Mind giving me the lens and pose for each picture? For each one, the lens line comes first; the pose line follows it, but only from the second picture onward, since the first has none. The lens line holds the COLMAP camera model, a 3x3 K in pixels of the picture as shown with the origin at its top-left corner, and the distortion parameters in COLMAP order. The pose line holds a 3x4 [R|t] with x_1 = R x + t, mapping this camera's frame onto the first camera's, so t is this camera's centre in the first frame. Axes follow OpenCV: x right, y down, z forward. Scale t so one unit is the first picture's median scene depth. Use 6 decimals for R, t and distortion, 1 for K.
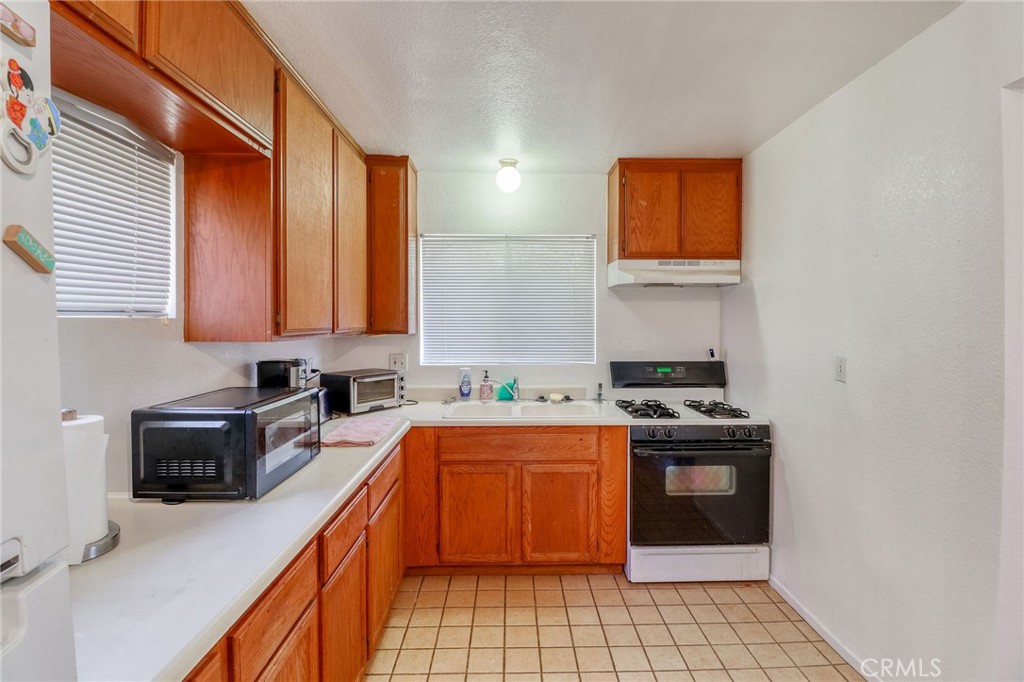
lens RADIAL K [[482.8, 0, 516.1], [0, 482.8, 337.3], [0, 0, 1]] dist [-0.002817, -0.001454]
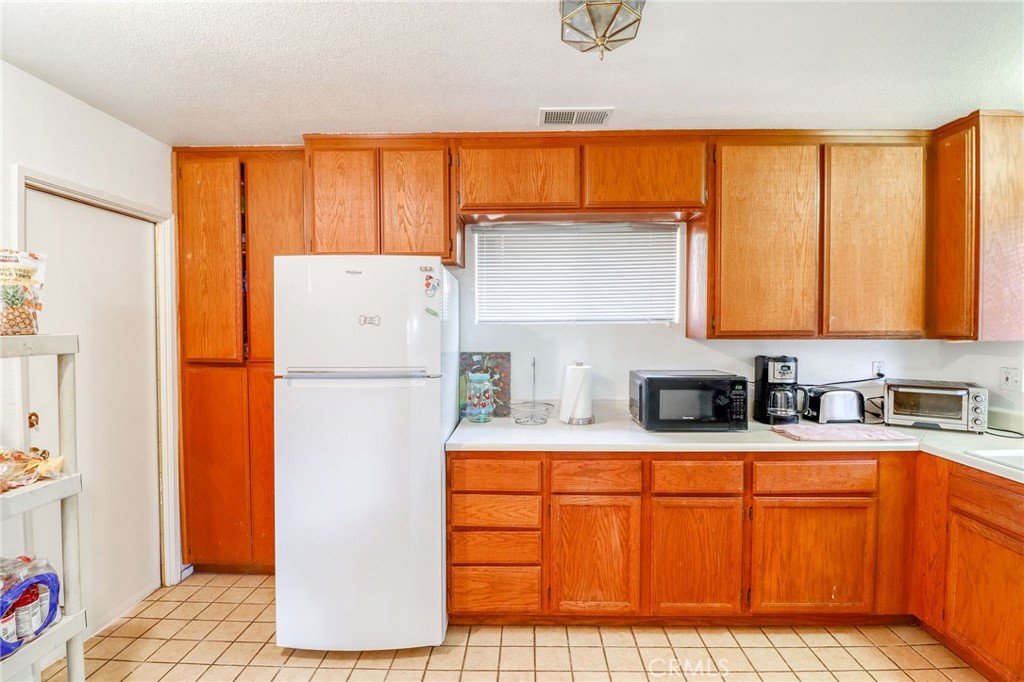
lens RADIAL K [[482.8, 0, 514.5], [0, 482.8, 336.1], [0, 0, 1]] dist [-0.002817, -0.001454]
pose [[-0.038987, 0.024637, -0.998936, 0.613802], [-0.028748, 0.999255, 0.025767, -0.013371], [0.998826, 0.029722, -0.038250, 0.313092]]
